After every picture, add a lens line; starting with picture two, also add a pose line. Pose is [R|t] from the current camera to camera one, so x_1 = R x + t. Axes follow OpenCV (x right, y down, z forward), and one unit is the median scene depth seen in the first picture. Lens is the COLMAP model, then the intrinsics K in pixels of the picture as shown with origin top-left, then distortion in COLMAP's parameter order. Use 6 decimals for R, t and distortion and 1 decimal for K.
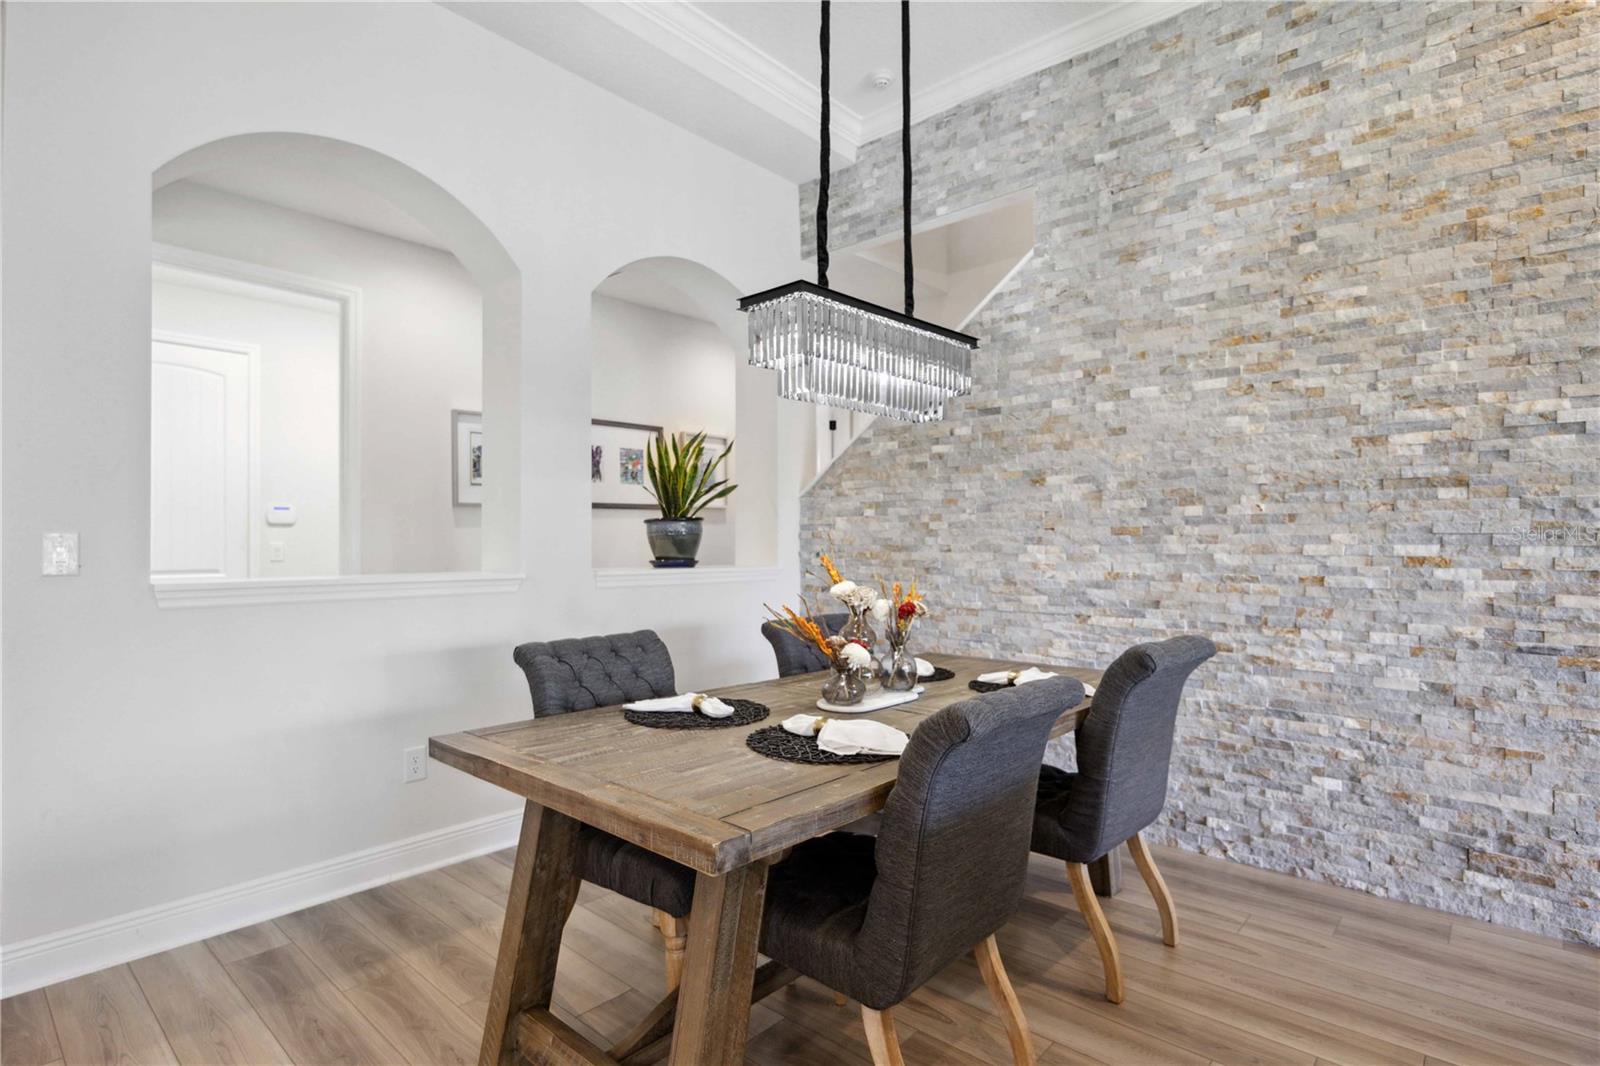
lens RADIAL K [[788.2, 0, 805.8], [0, 788.2, 543.0], [0, 0, 1]] dist [-0.002867, 0.001150]
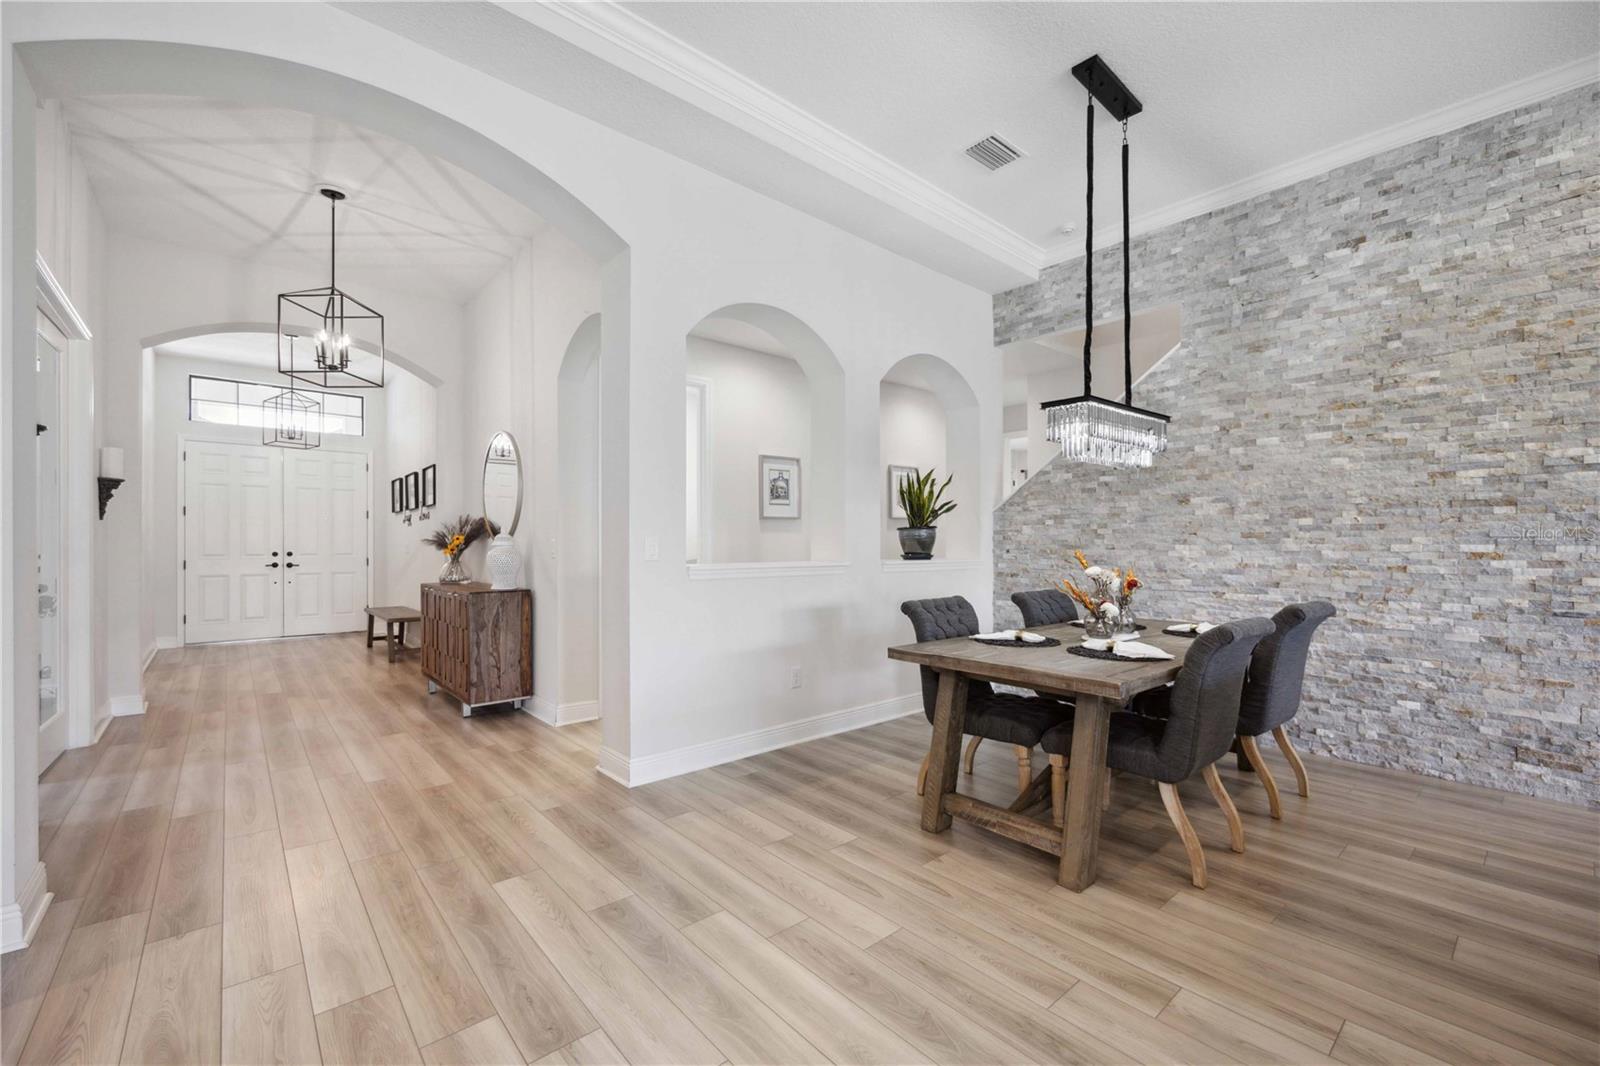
lens RADIAL K [[656.6, 0, 810.1], [0, 656.6, 544.5], [0, 0, 1]] dist [0.006557, -0.000037]
pose [[0.993082, -0.000190, -0.117424, -0.291054], [0.000447, 0.999998, 0.002165, -0.000937], [0.117423, -0.002203, 0.993080, -0.343547]]
